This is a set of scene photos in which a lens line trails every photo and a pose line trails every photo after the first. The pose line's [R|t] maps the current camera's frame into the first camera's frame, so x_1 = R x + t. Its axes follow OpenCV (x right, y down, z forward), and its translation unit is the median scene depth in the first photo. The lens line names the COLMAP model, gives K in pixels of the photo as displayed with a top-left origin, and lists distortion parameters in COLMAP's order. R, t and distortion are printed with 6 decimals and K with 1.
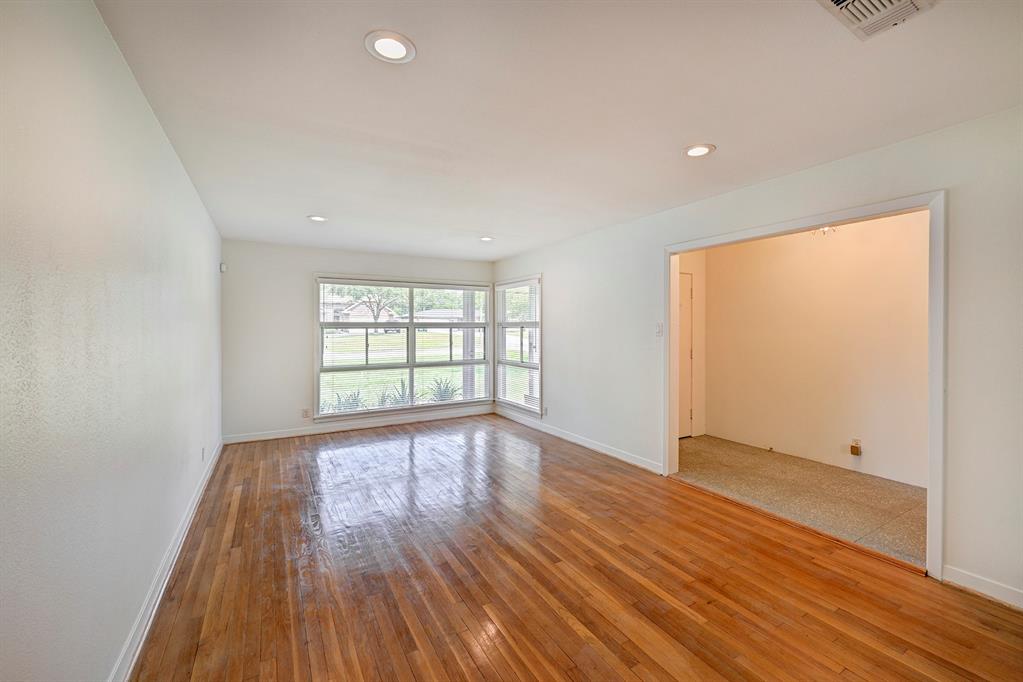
lens RADIAL K [[400.1, 0, 511.5], [0, 400.1, 341.0], [0, 0, 1]] dist [0.000650, 0.000010]
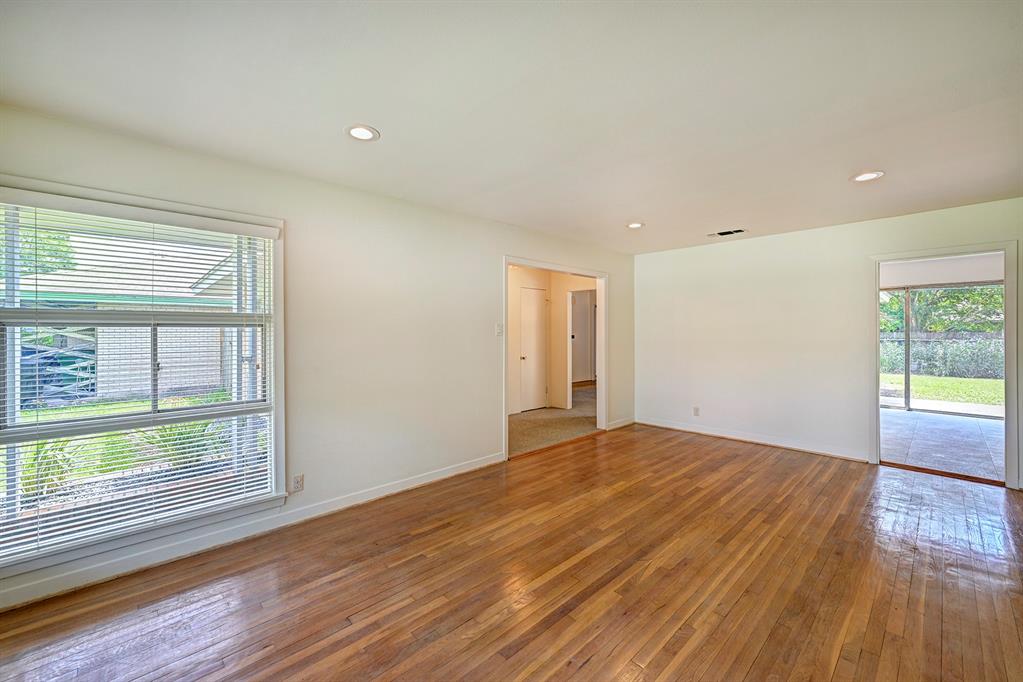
lens RADIAL K [[400.1, 0, 511.5], [0, 400.1, 341.0], [0, 0, 1]] dist [0.000650, 0.000010]
pose [[-0.203678, -0.023027, 0.978767, -0.853133], [0.031071, 0.999068, 0.029970, -0.039741], [-0.978545, 0.036516, -0.202773, 1.424063]]
